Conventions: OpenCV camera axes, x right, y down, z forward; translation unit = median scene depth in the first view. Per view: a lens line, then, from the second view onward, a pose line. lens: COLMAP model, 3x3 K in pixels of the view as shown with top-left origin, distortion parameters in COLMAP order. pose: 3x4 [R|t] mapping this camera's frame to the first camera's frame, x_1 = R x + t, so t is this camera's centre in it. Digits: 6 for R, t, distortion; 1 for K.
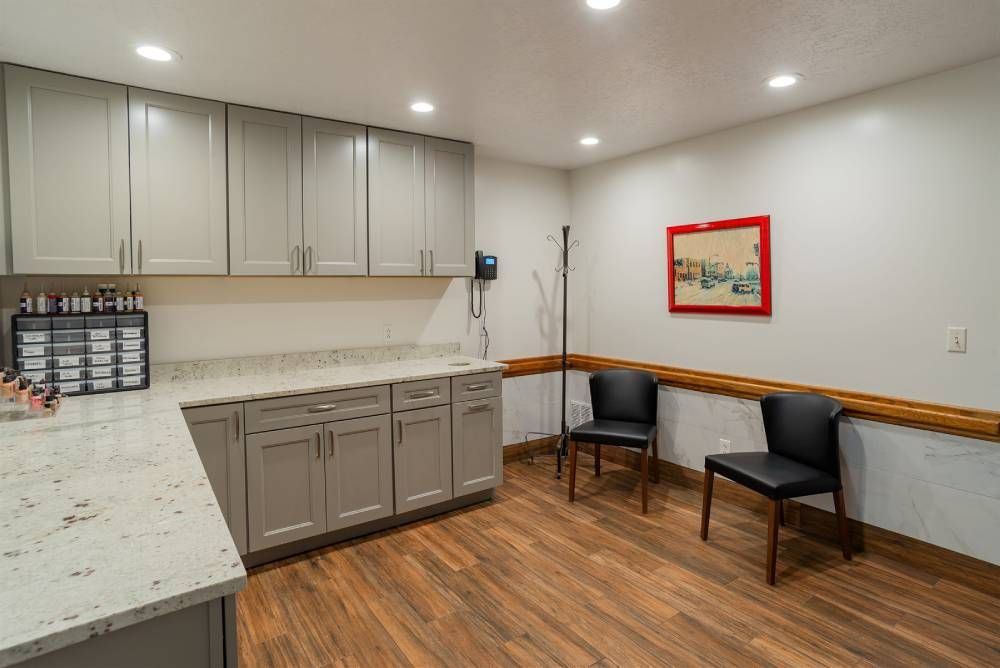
lens RADIAL K [[534.5, 0, 524.6], [0, 534.5, 298.5], [0, 0, 1]] dist [-0.048339, 0.001888]
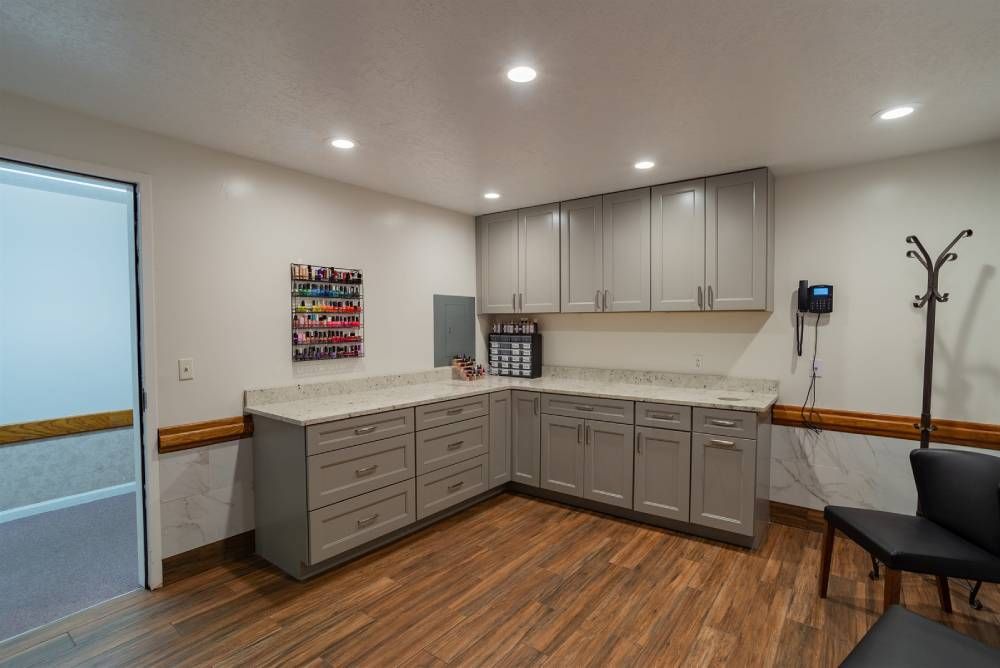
lens RADIAL K [[482.5, 0, 501.1], [0, 482.5, 333.9], [0, 0, 1]] dist [-0.042695, 0.011972]
pose [[0.275268, 0.032351, -0.960823, 0.740112], [-0.020881, 0.999399, 0.027667, -0.016911], [0.961141, 0.012447, 0.275778, 0.422826]]
